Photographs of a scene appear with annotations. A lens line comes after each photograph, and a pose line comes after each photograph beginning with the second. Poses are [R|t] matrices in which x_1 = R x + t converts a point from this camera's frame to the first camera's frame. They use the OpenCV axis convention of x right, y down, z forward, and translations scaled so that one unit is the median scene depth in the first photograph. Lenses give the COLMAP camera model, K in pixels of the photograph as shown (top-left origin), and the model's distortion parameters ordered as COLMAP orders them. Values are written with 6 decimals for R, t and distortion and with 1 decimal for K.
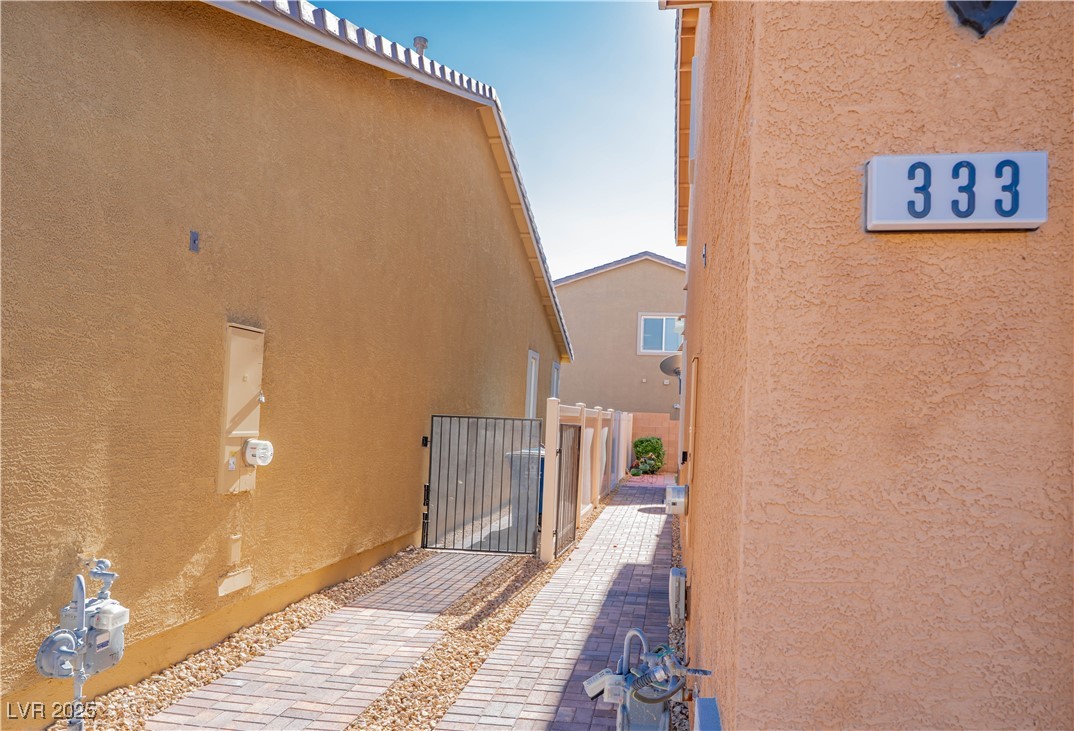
lens RADIAL K [[782.8, 0, 537.0], [0, 782.8, 365.5], [0, 0, 1]] dist [-0.004103, 0.000245]
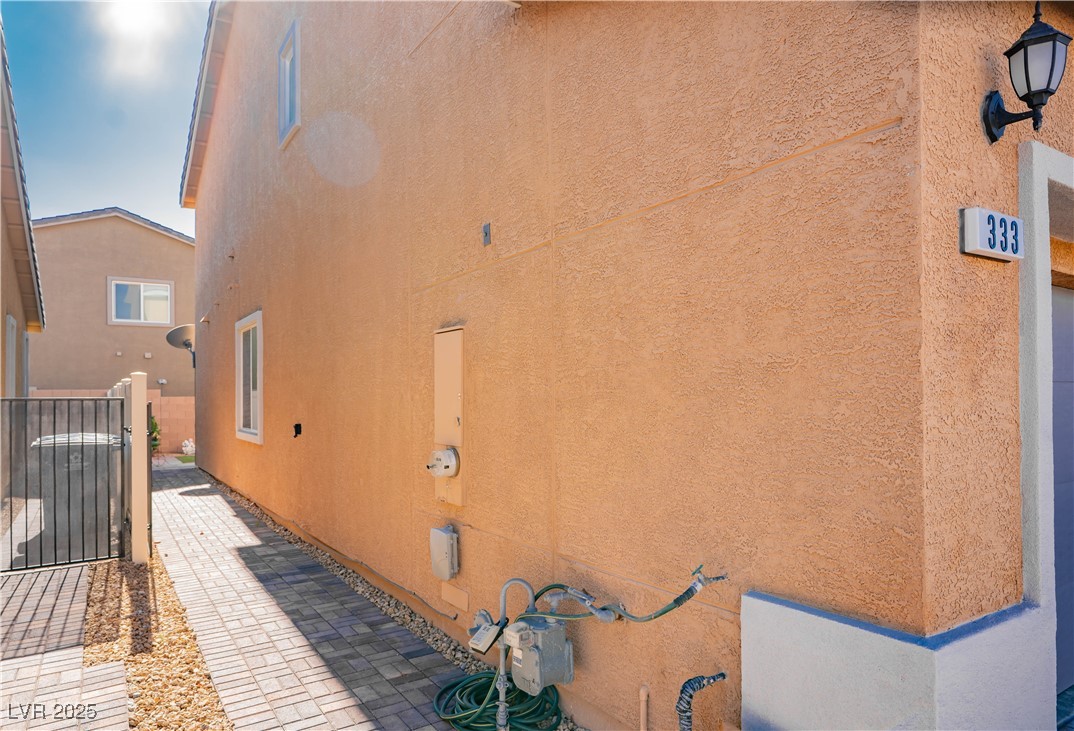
lens RADIAL K [[756.3, 0, 537.0], [0, 756.3, 365.5], [0, 0, 1]] dist [0.004080, 0.009021]
pose [[0.708434, -0.011714, 0.705680, -0.350228], [-0.011983, 0.999518, 0.028622, 0.006274], [-0.705675, -0.028733, 0.707953, 0.143891]]
